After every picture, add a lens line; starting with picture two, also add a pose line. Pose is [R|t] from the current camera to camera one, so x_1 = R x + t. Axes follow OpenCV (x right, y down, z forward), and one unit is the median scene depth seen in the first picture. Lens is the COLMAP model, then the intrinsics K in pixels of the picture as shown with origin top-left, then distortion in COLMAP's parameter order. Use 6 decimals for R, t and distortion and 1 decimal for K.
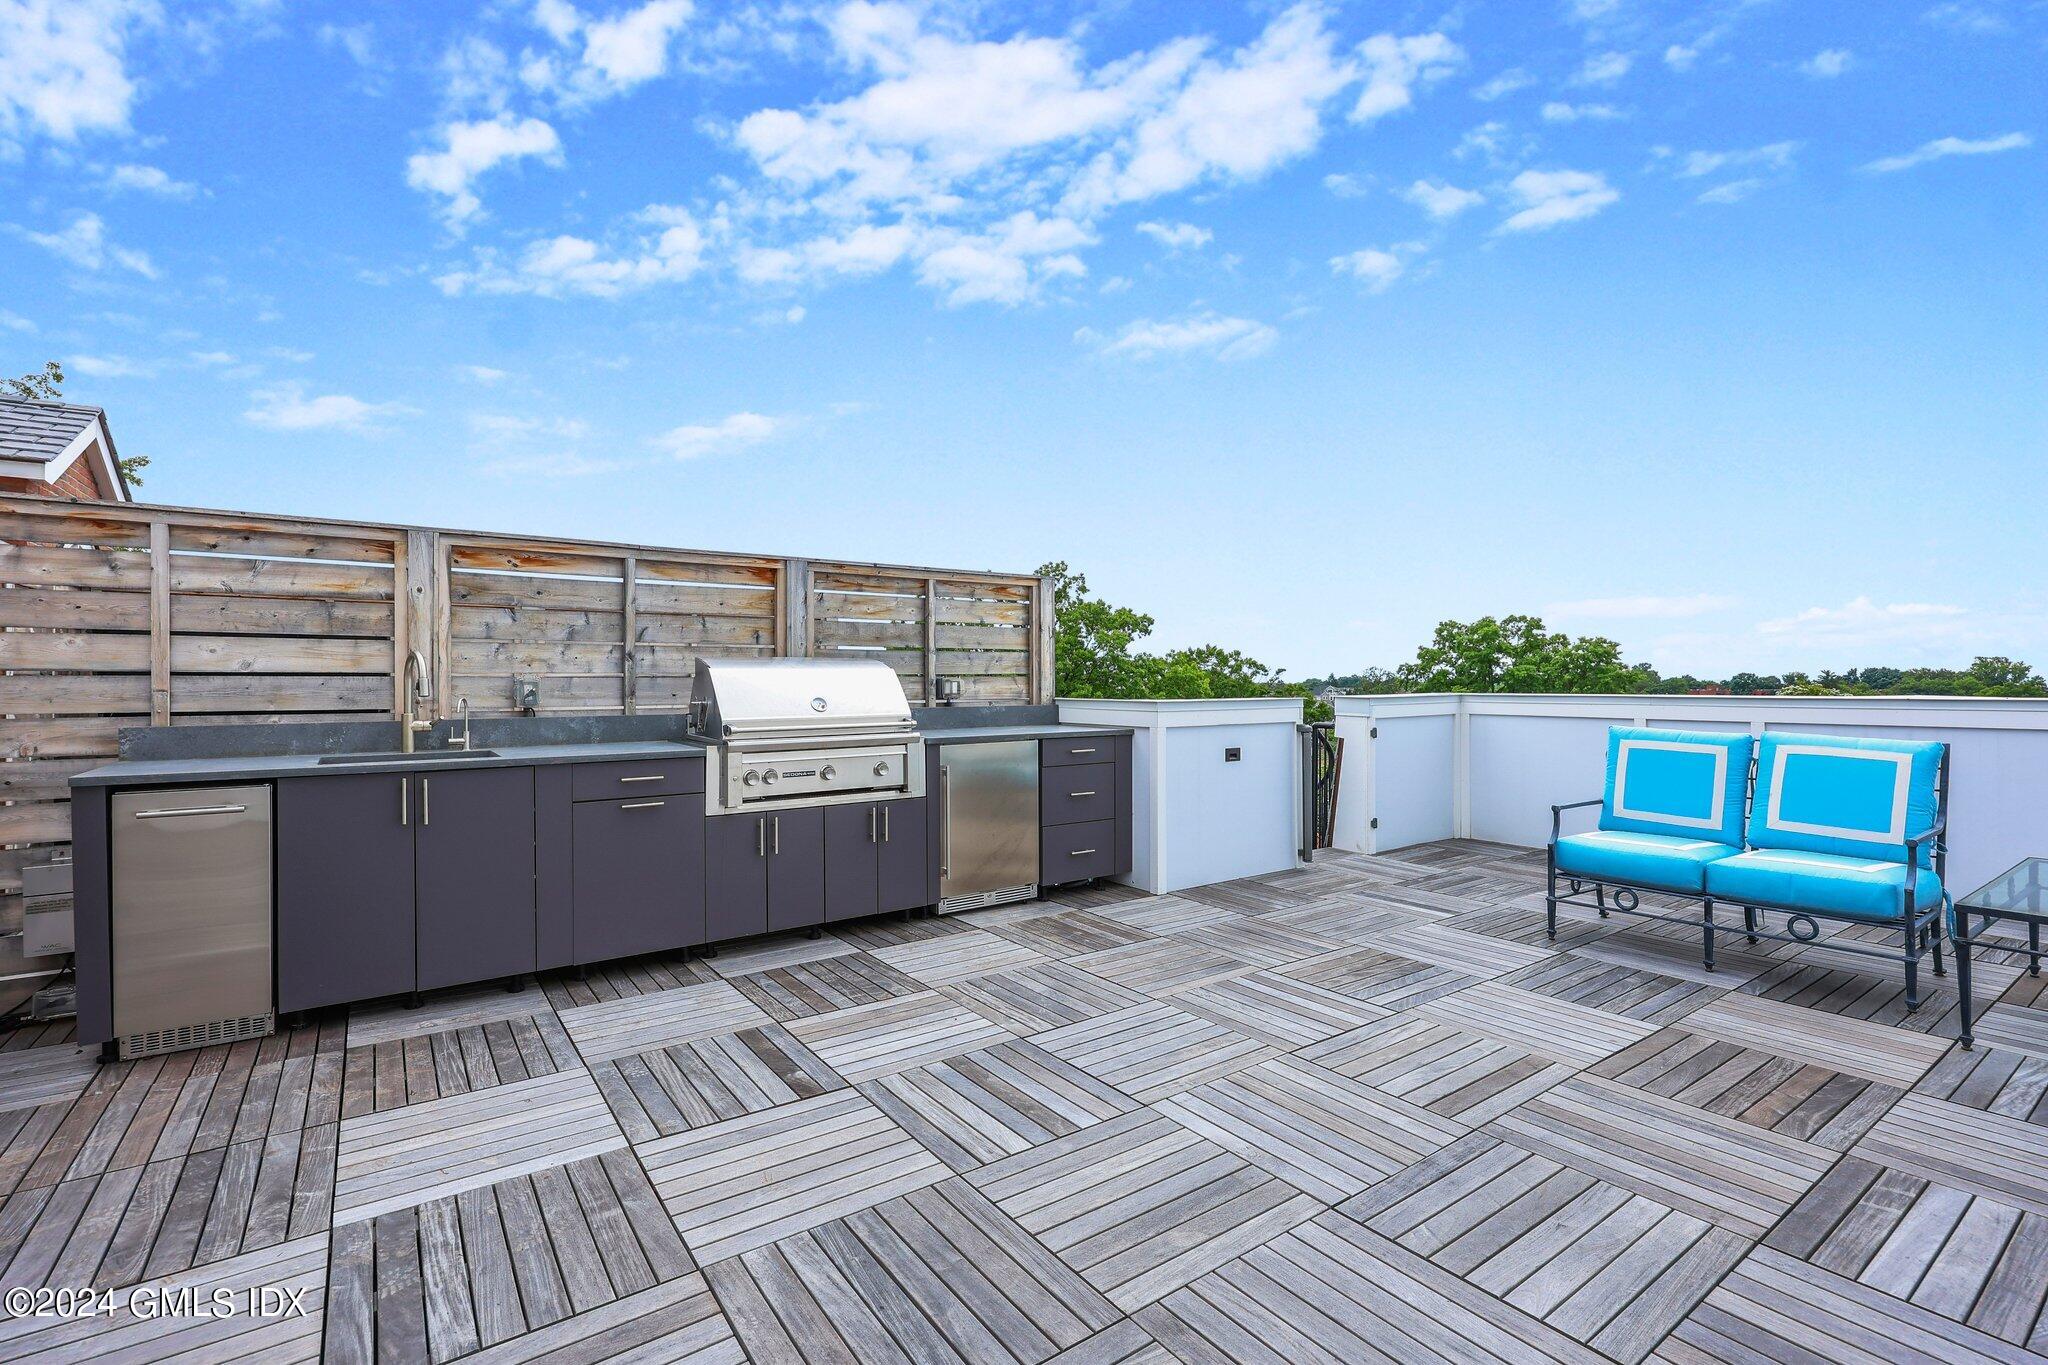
lens RADIAL K [[908.3, 0, 1024.0], [0, 908.3, 682.5], [0, 0, 1]] dist [-0.001002, -0.000169]
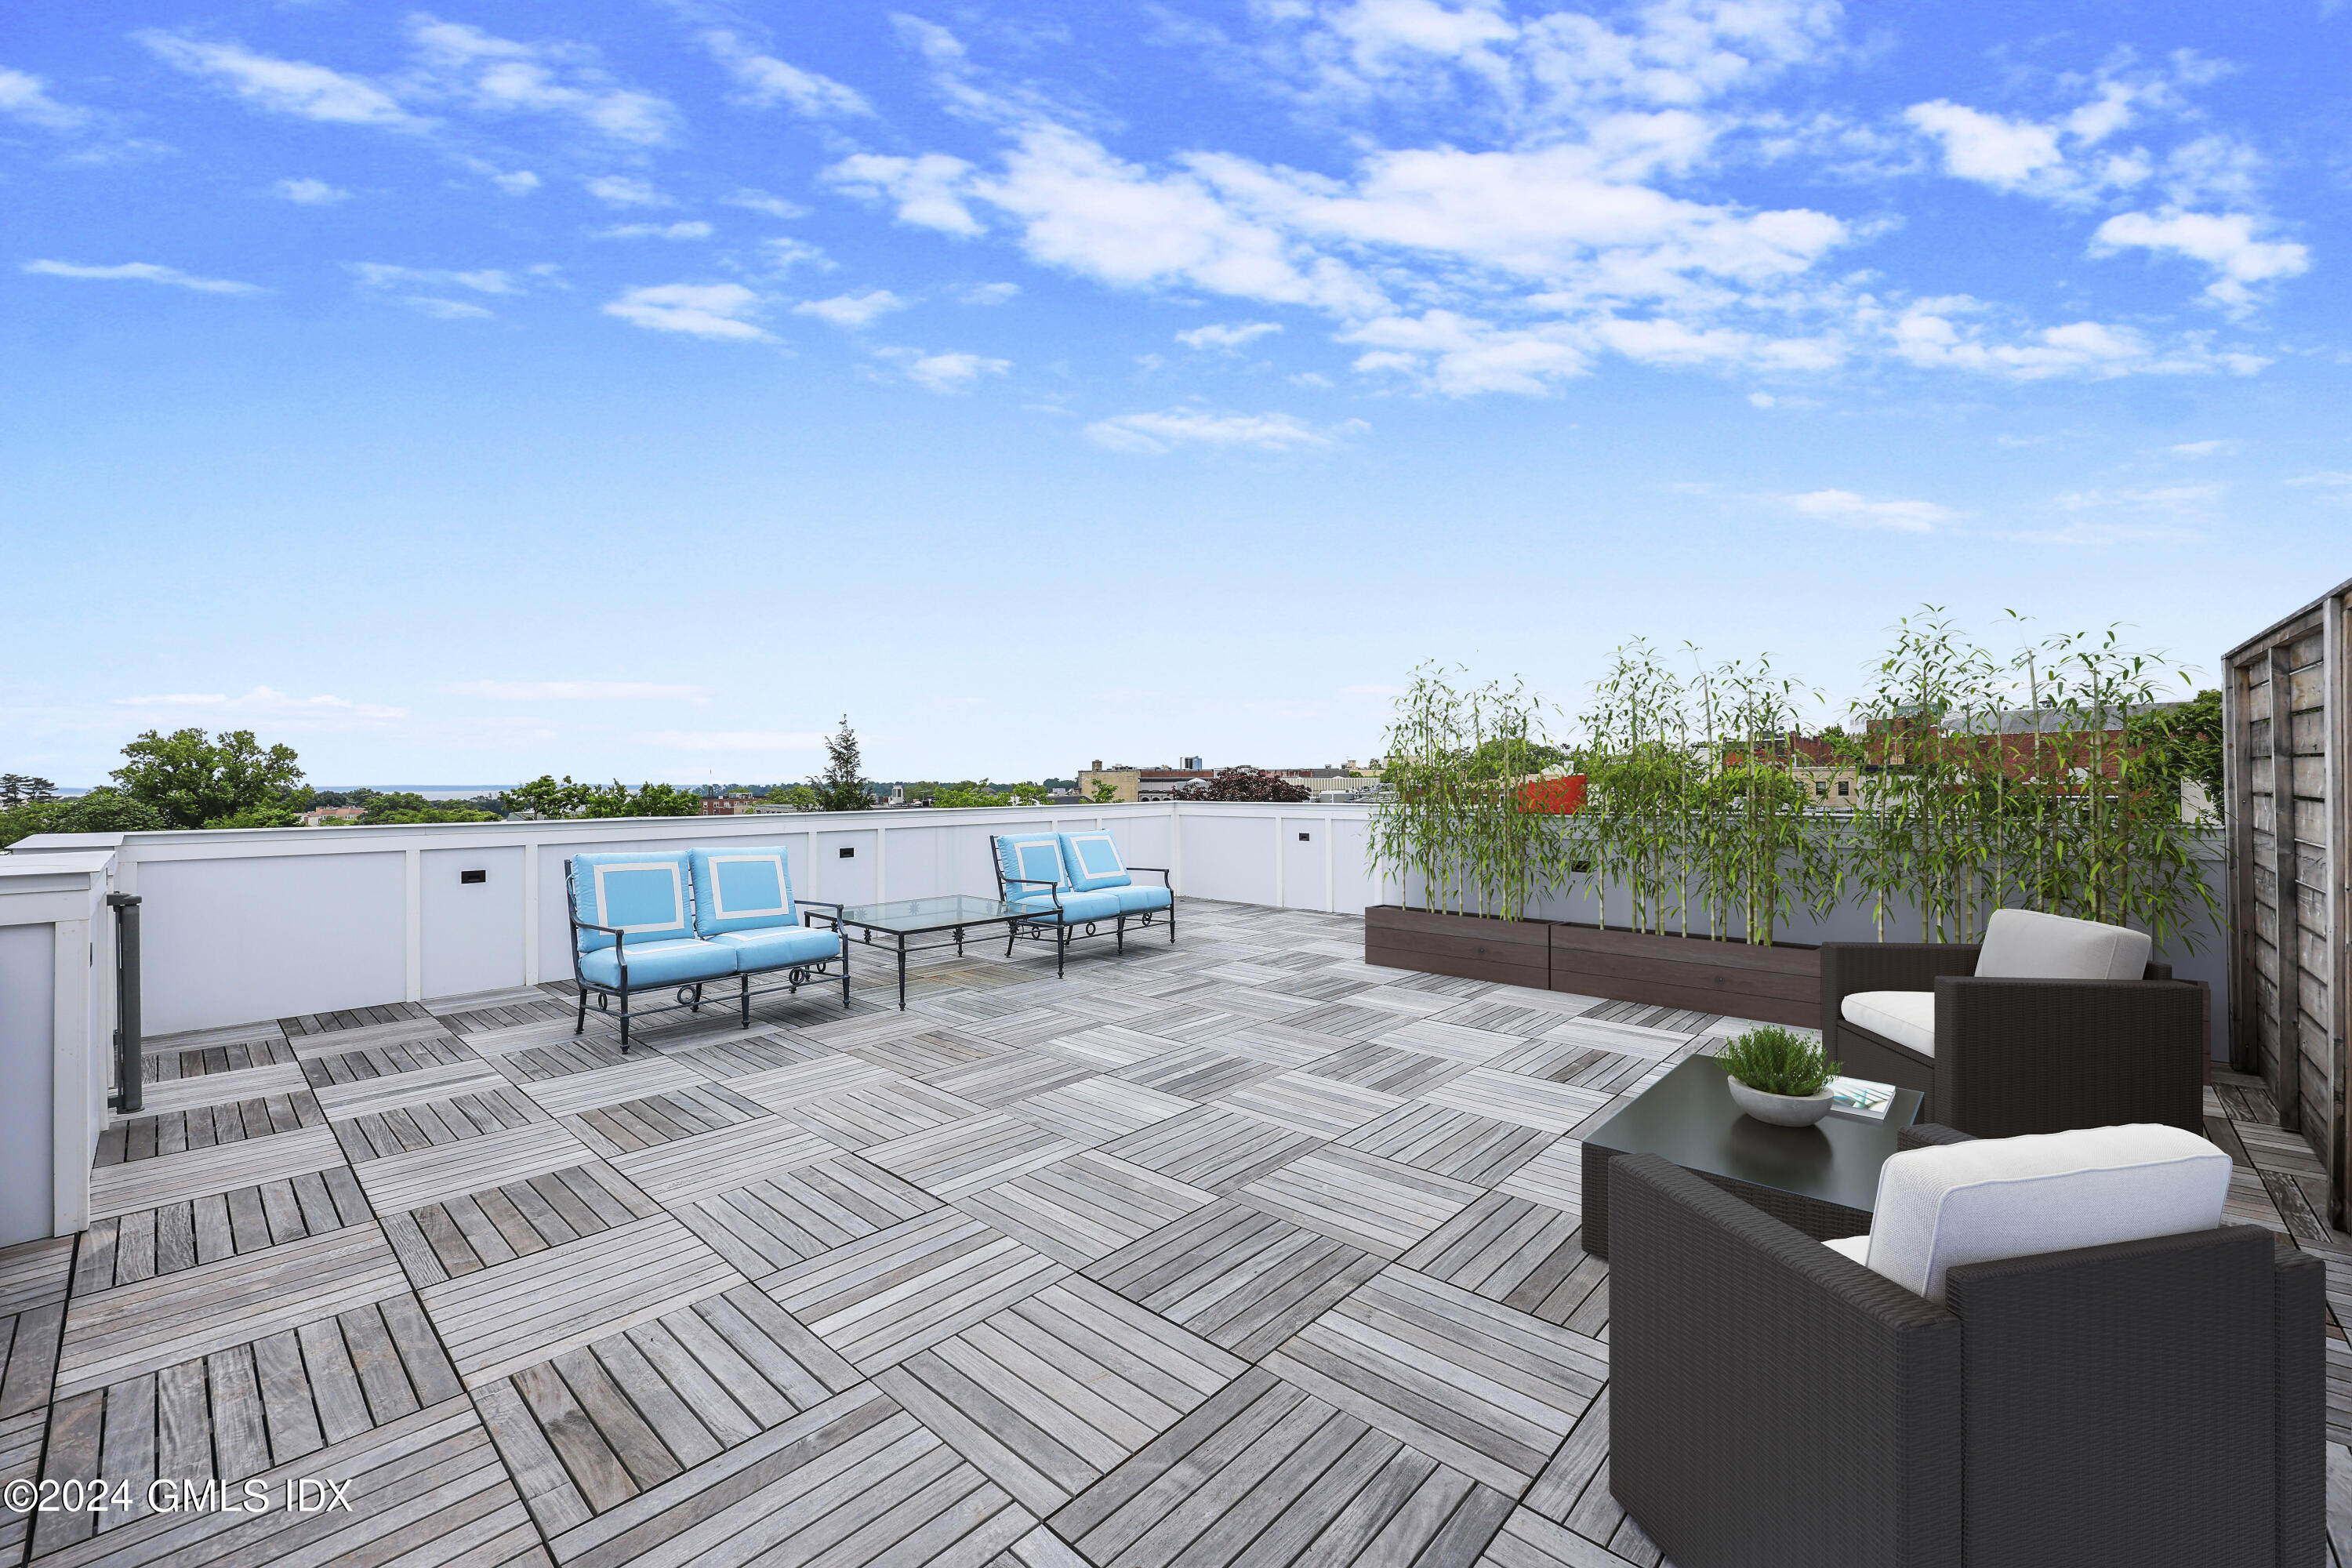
lens RADIAL K [[948.4, 0, 1176.0], [0, 948.4, 784.0], [0, 0, 1]] dist [0.001424, 0.000175]
pose [[-0.207092, 0.001138, 0.978321, -0.776801], [0.001966, 0.999998, -0.000747, -0.043139], [-0.978320, 0.001769, -0.207093, 0.687307]]
